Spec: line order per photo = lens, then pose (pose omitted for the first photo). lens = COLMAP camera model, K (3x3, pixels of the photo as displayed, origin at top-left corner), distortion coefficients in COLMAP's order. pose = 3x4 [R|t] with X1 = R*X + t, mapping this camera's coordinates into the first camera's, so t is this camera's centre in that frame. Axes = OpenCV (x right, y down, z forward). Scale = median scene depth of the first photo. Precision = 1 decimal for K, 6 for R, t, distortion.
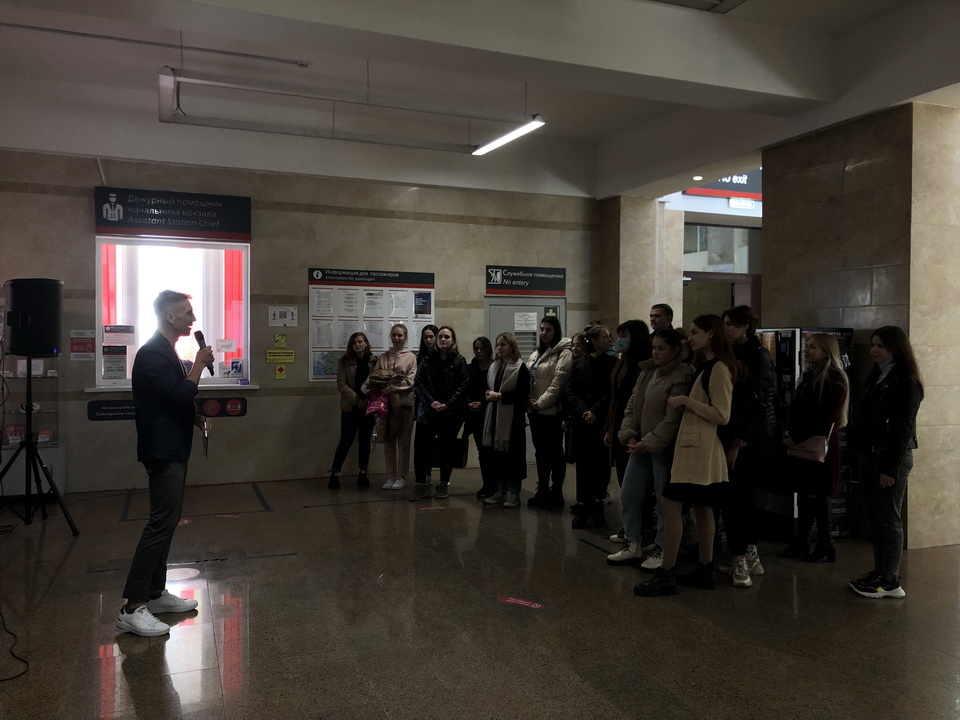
lens RADIAL K [[787.2, 0, 468.7], [0, 787.2, 360.6], [0, 0, 1]] dist [0.029949, -0.025886]
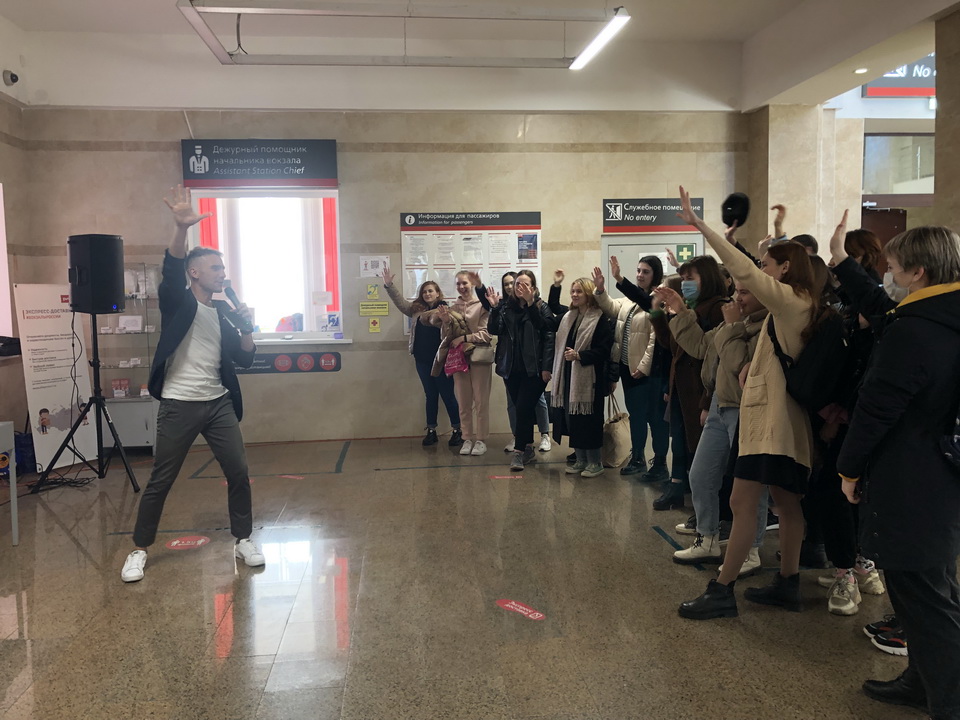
lens RADIAL K [[787.2, 0, 463.7], [0, 787.2, 355.6], [0, 0, 1]] dist [0.029949, -0.025886]
pose [[0.961527, -0.000904, -0.274709, 0.133184], [0.016655, 0.998347, 0.055011, 0.000994], [0.274206, -0.057470, 0.959952, 0.127881]]
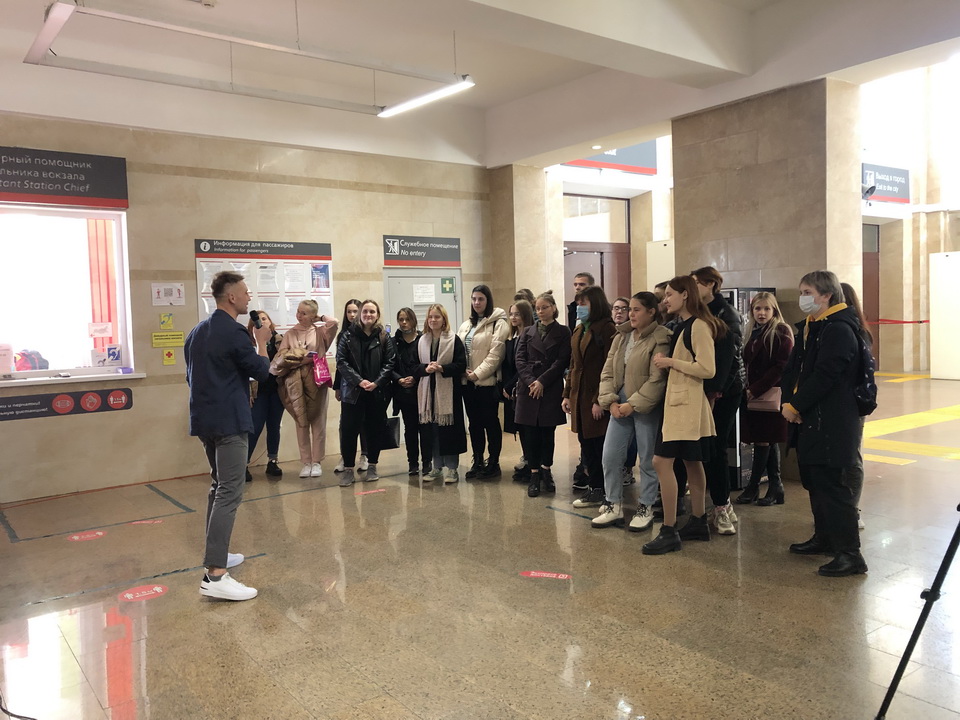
lens RADIAL K [[787.2, 0, 483.8], [0, 787.2, 362.3], [0, 0, 1]] dist [0.029949, -0.025886]
pose [[0.961944, -0.051343, 0.268381, -0.146363], [0.042802, 0.998376, 0.037583, 0.002275], [-0.269875, -0.024665, 0.962579, 0.051052]]
